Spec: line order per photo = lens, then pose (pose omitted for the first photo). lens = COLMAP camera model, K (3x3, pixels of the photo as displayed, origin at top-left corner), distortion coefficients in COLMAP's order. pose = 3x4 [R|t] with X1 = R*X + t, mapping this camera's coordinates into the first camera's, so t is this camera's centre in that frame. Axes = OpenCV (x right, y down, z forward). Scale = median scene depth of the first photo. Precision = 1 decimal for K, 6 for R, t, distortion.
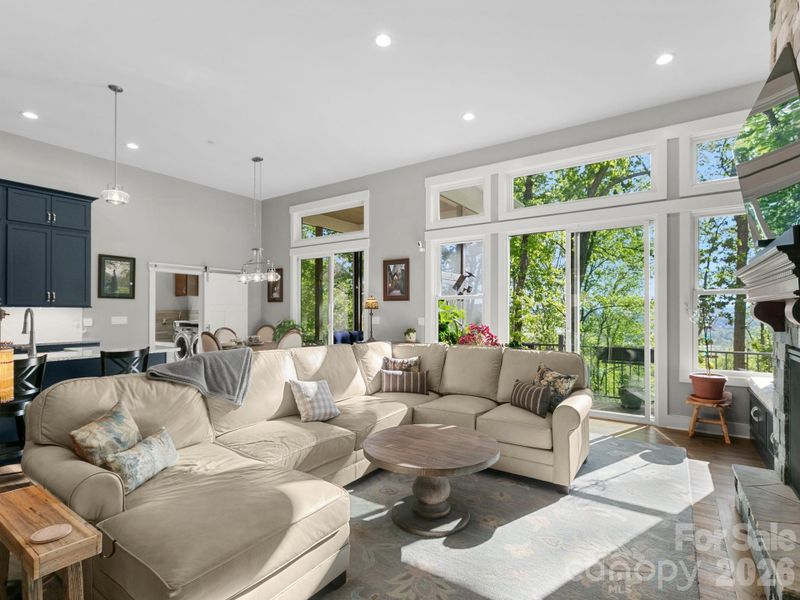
lens RADIAL K [[401.9, 0, 401.1], [0, 401.9, 310.3], [0, 0, 1]] dist [0.001686, -0.000544]
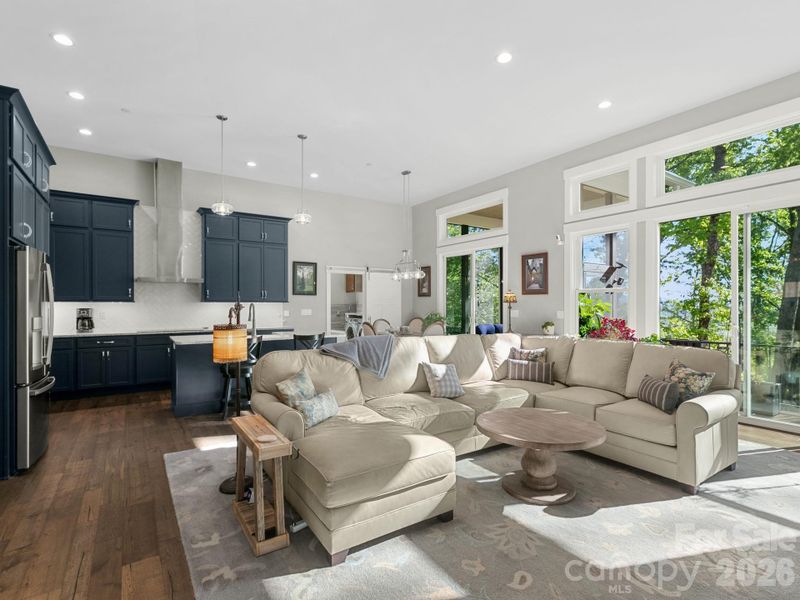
lens RADIAL K [[401.9, 0, 401.1], [0, 401.9, 310.3], [0, 0, 1]] dist [0.001686, -0.000544]
pose [[0.926392, 0.003551, -0.376545, 0.094273], [0.002438, 0.999878, 0.015426, -0.000339], [0.376553, -0.015208, 0.926270, -0.112825]]
